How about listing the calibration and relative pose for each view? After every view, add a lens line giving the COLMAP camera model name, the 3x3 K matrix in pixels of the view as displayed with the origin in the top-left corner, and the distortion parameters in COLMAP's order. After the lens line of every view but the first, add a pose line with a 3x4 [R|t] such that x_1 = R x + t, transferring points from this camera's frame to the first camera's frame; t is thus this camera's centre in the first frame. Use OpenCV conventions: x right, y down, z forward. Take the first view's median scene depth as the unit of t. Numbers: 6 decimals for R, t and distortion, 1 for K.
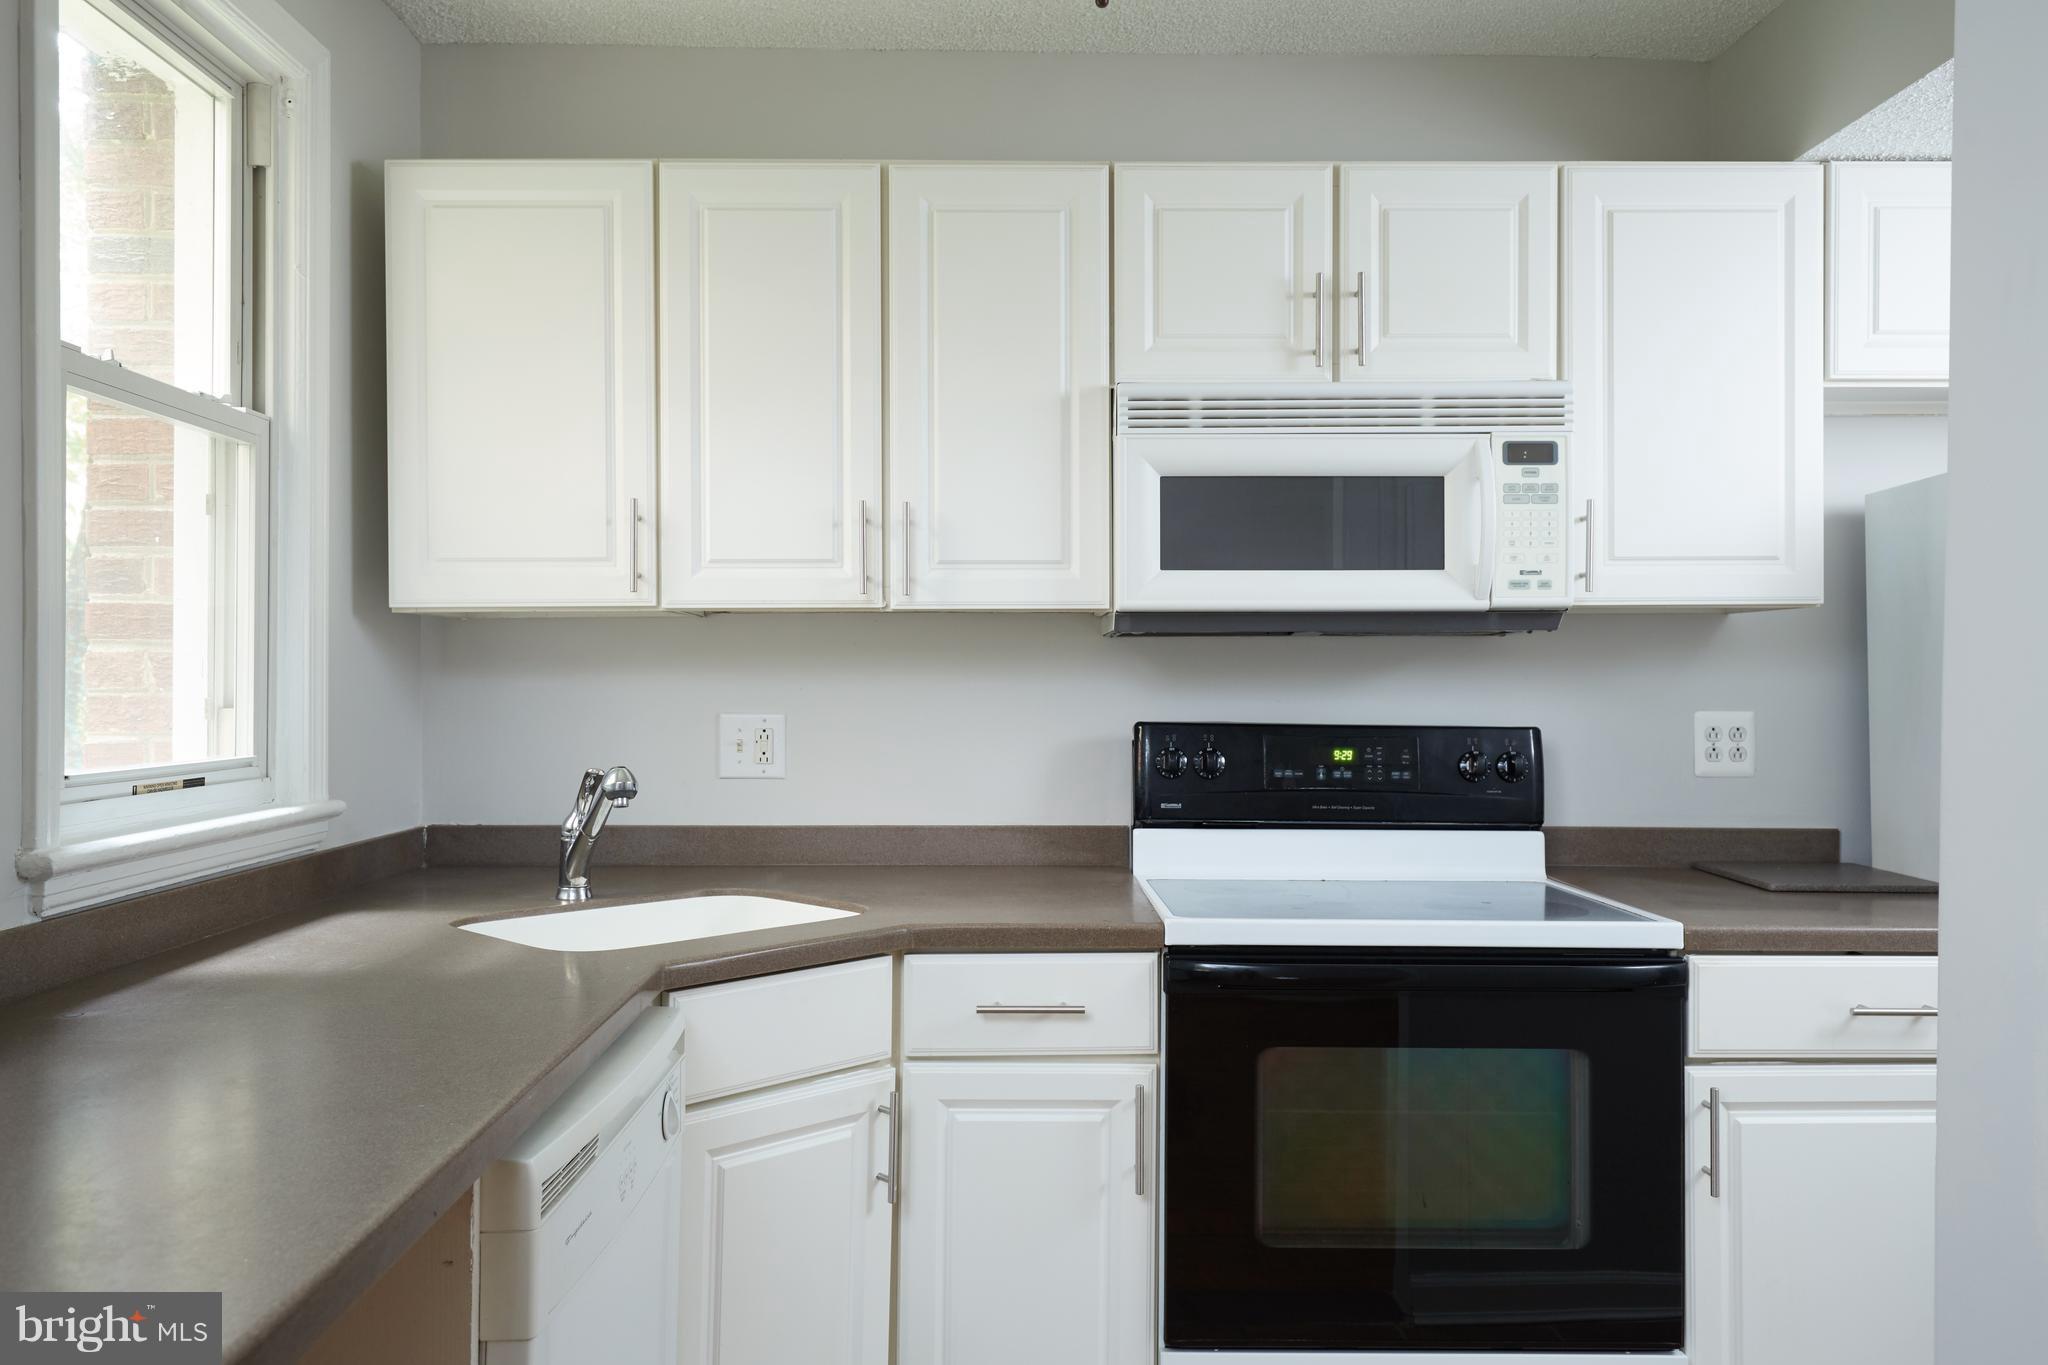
lens RADIAL K [[1486.9, 0, 1031.9], [0, 1486.9, 676.3], [0, 0, 1]] dist [0.013336, 0.004776]
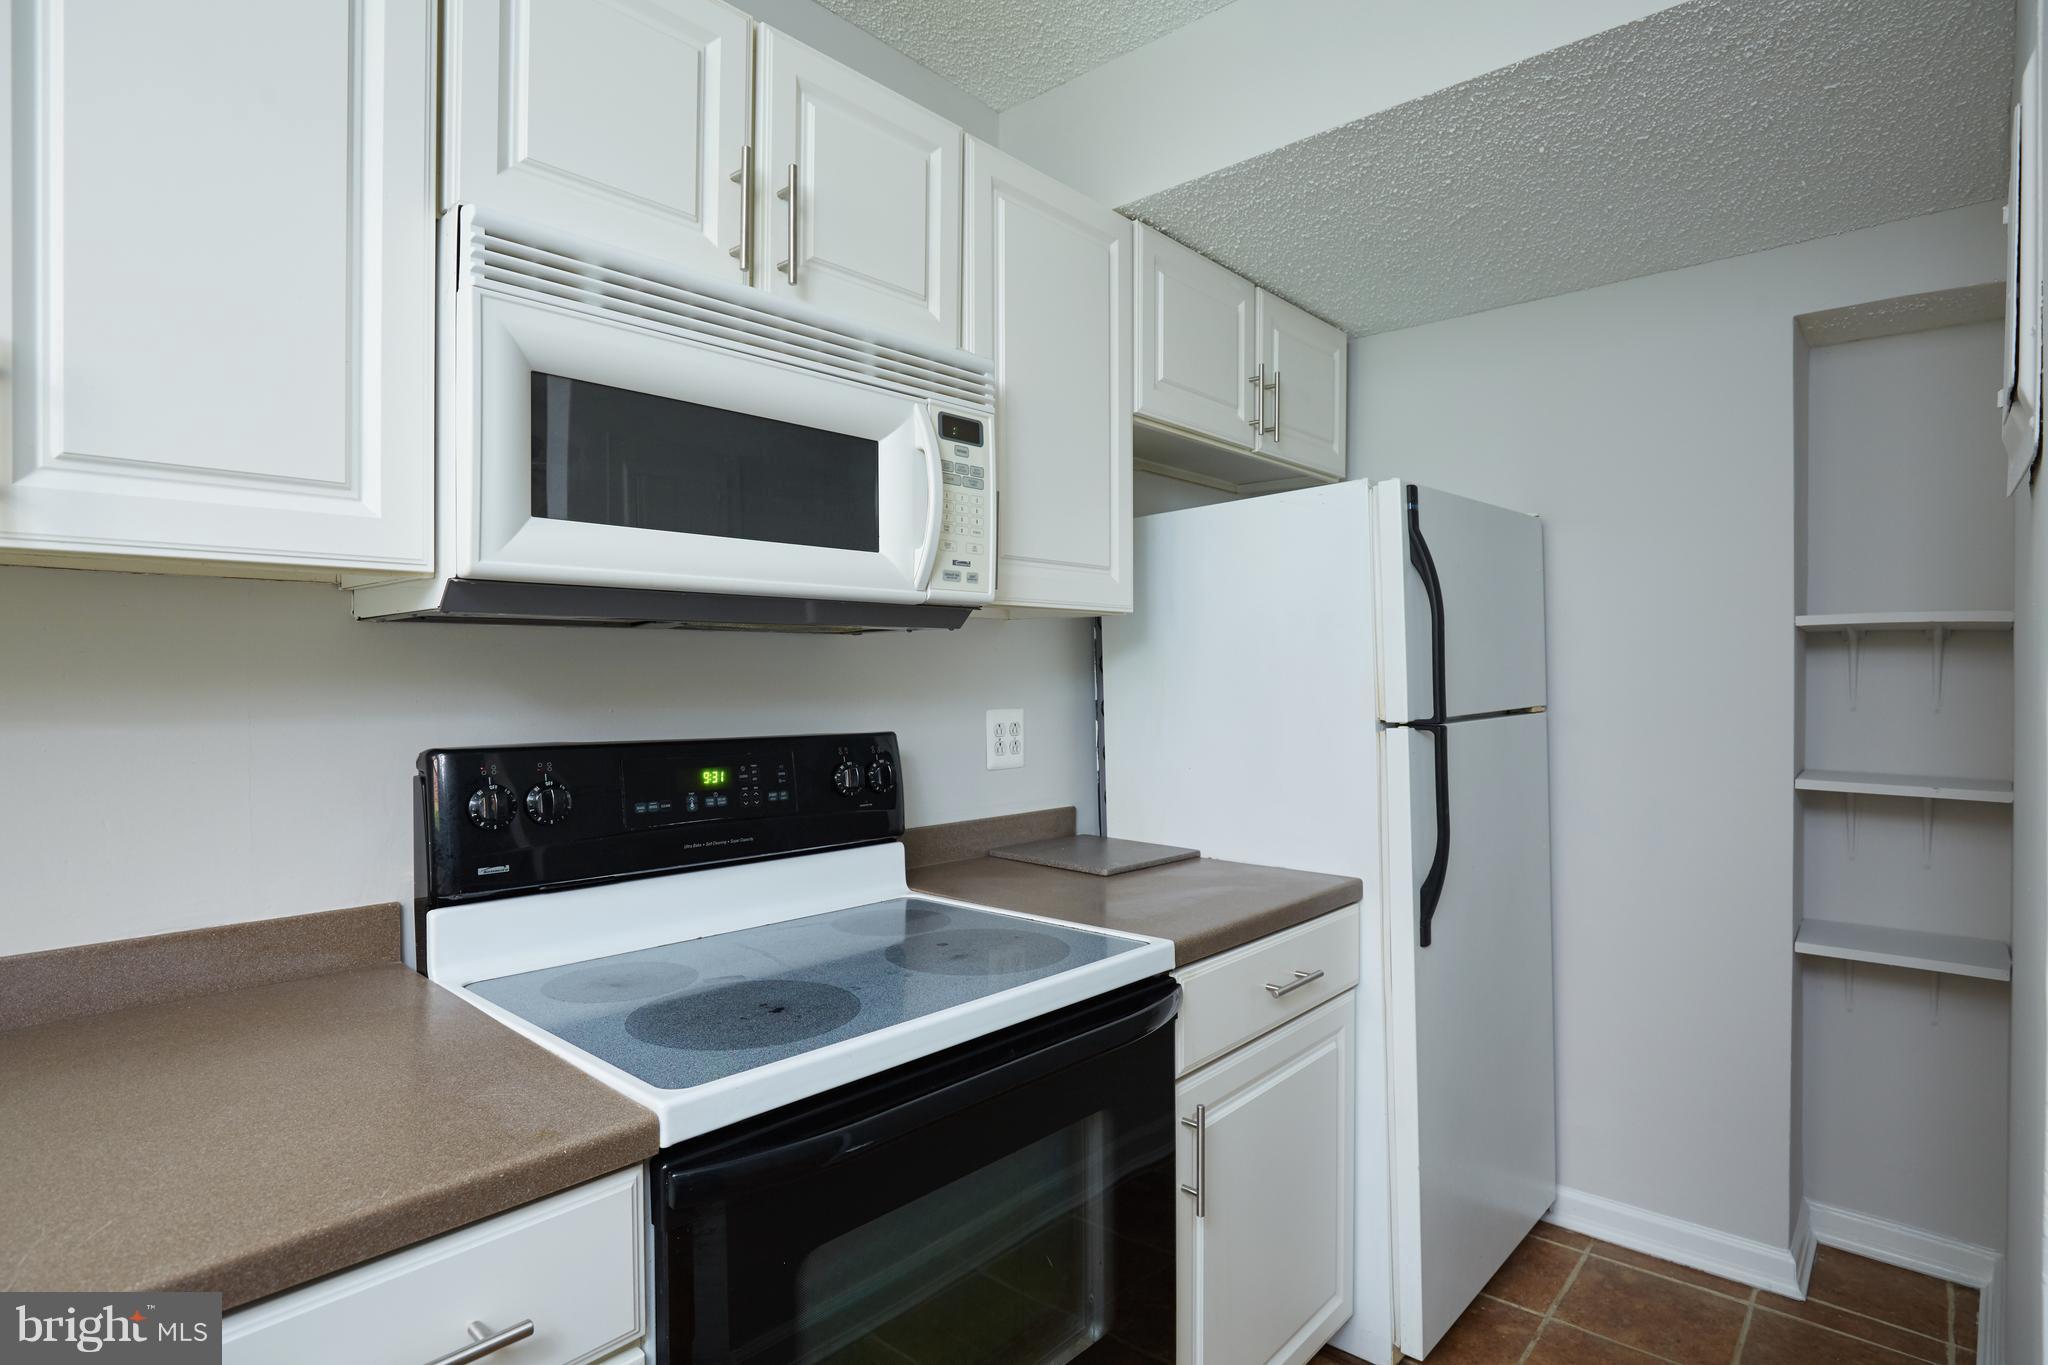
lens RADIAL K [[1040.0, 0, 1031.9], [0, 1040.0, 680.5], [0, 0, 1]] dist [-0.016127, -0.000523]
pose [[0.681300, -0.006706, 0.731973, -0.092627], [0.000349, 0.999961, 0.008837, -0.004697], [-0.732004, -0.005765, 0.681276, 0.536829]]
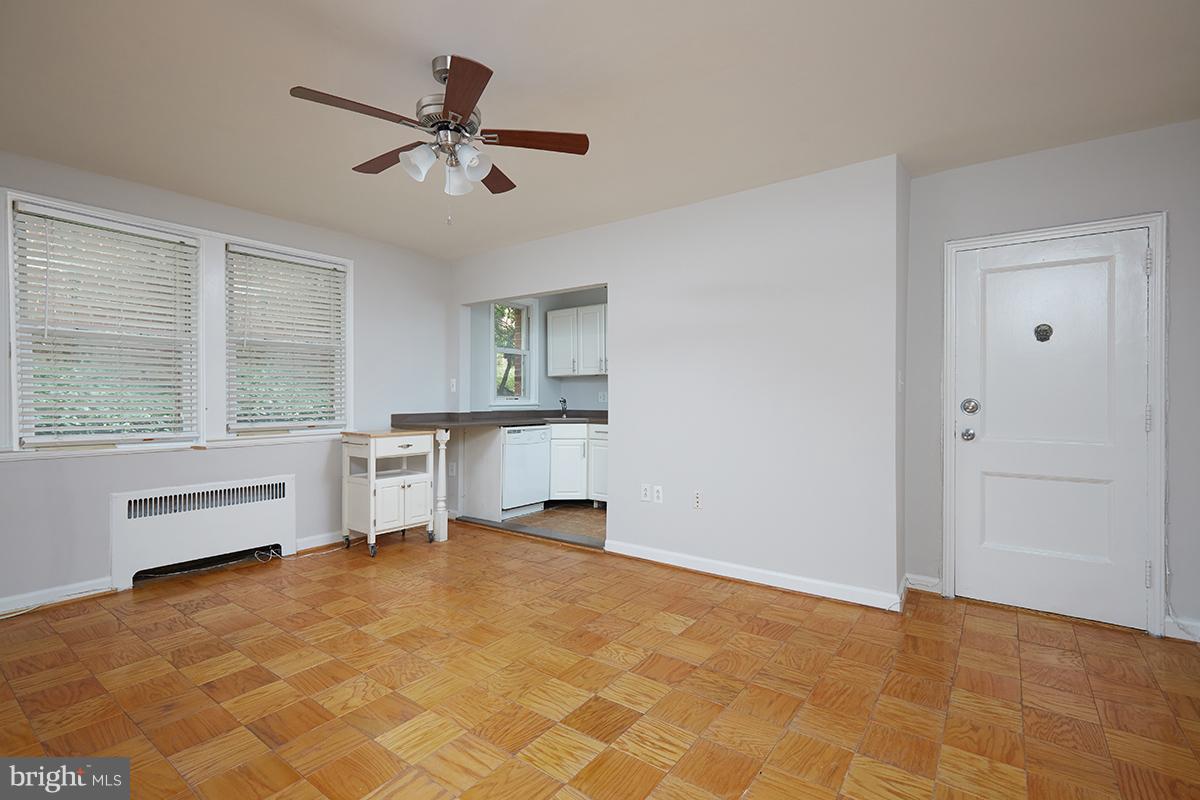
lens RADIAL K [[548.4, 0, 603.9], [0, 548.4, 396.2], [0, 0, 1]] dist [0.002017, -0.000751]
pose [[0.792935, -0.002028, -0.609303, 1.336436], [0.001496, 0.999998, -0.001381, 0.052035], [0.609304, 0.000183, 0.792937, -0.871206]]
